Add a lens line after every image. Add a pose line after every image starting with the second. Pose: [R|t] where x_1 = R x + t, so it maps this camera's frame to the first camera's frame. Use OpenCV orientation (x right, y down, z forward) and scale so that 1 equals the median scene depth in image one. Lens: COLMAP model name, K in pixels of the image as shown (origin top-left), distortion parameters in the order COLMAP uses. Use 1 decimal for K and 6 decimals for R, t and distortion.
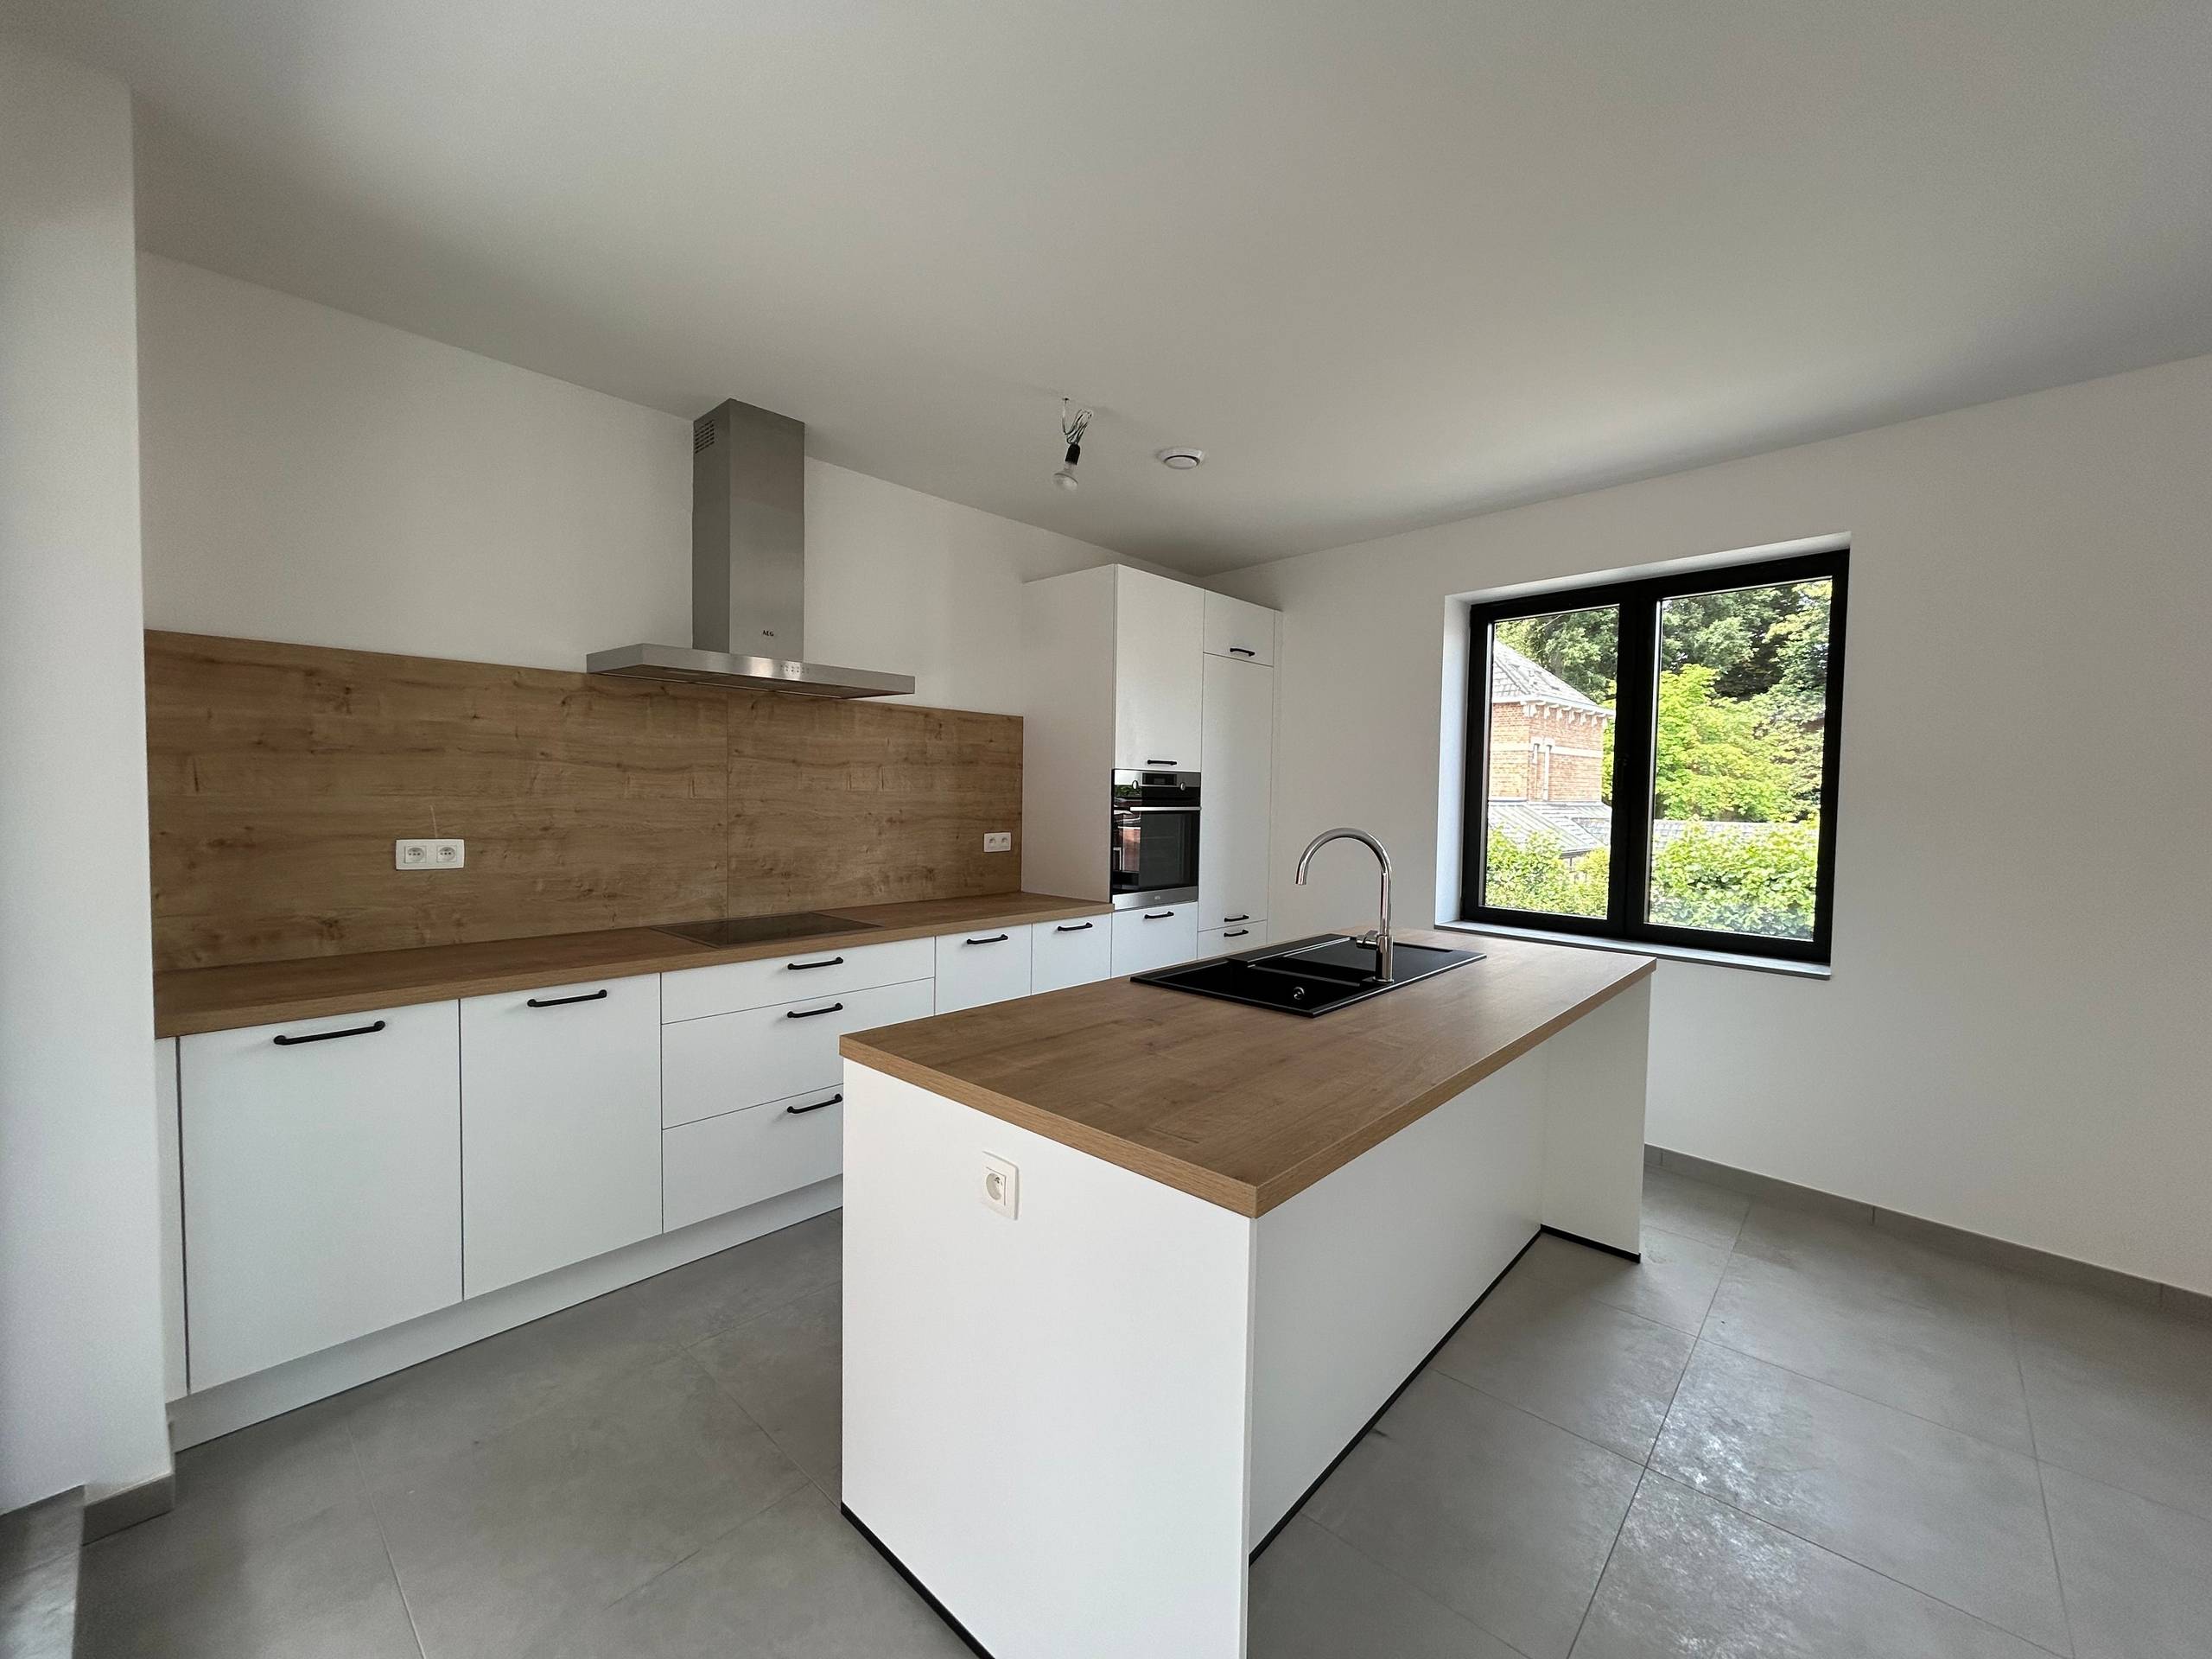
lens RADIAL K [[889.2, 0, 1110.1], [0, 889.2, 833.1], [0, 0, 1]] dist [-0.002764, -0.000054]
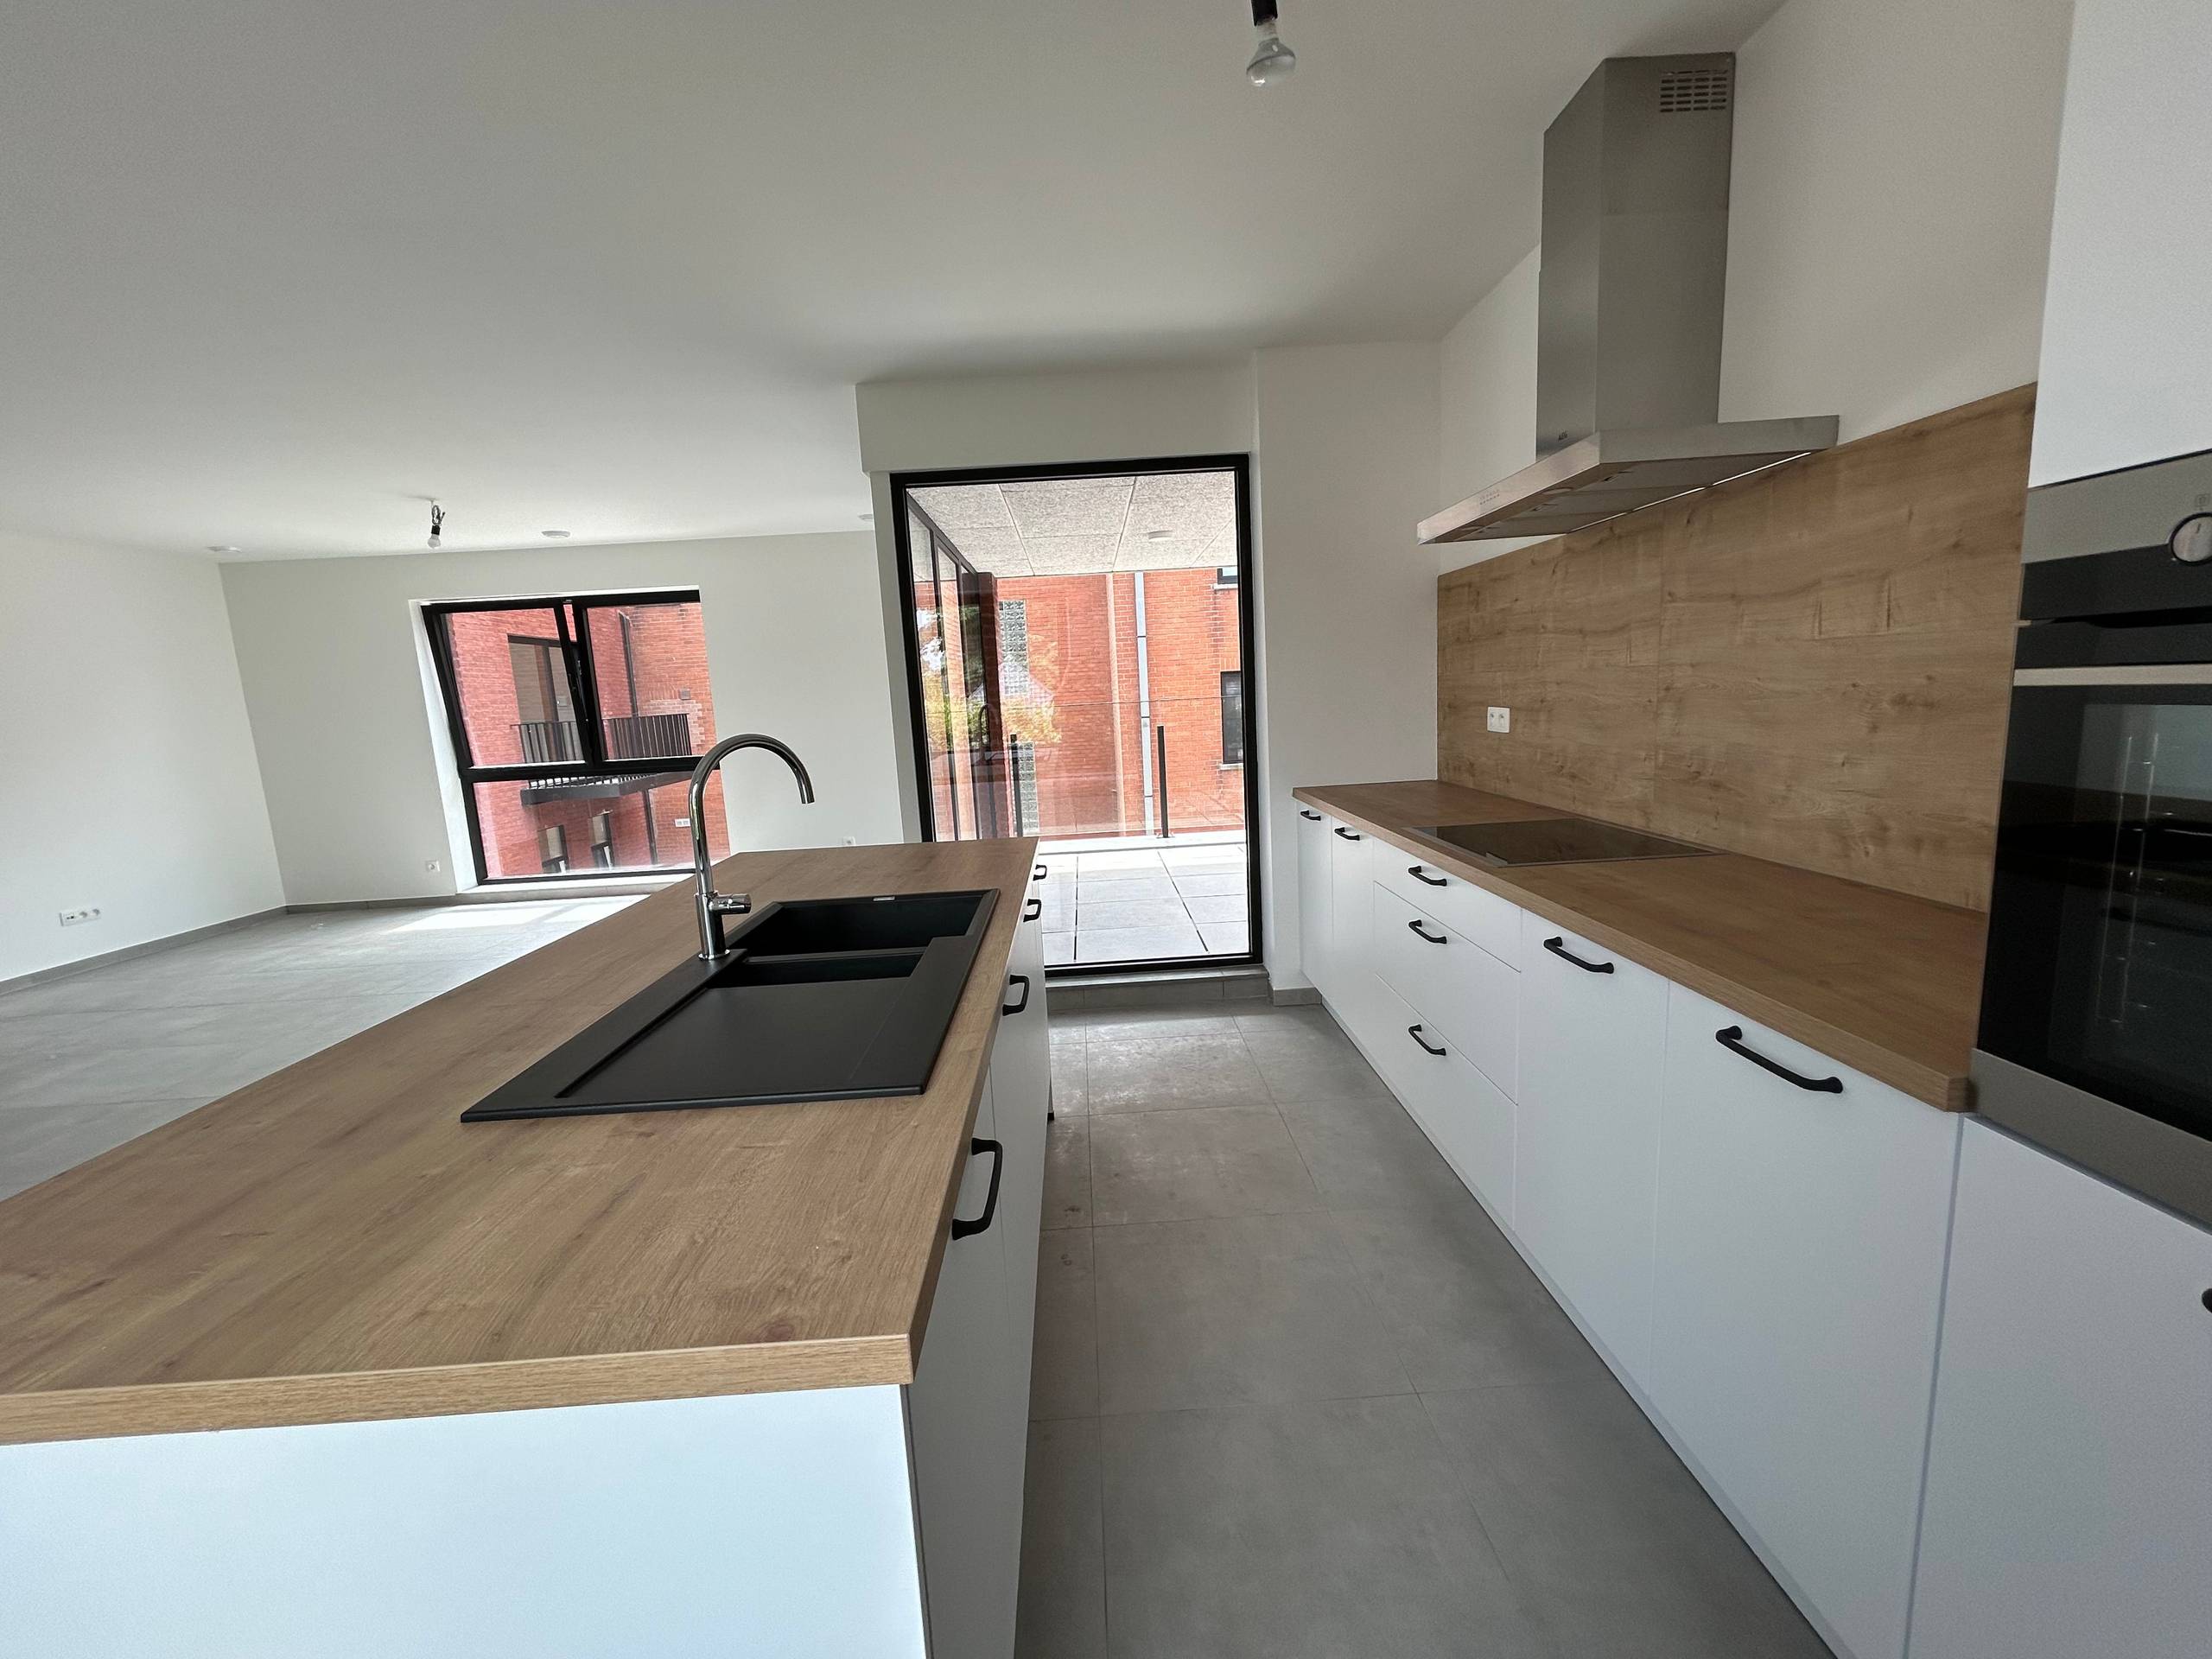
lens RADIAL K [[889.2, 0, 1105.0], [0, 889.2, 829.5], [0, 0, 1]] dist [-0.002764, -0.000054]
pose [[-0.722600, 0.122797, -0.680272, 0.375990], [0.004083, 0.984836, 0.173438, -0.032751], [0.691255, 0.122549, -0.712144, 1.175501]]
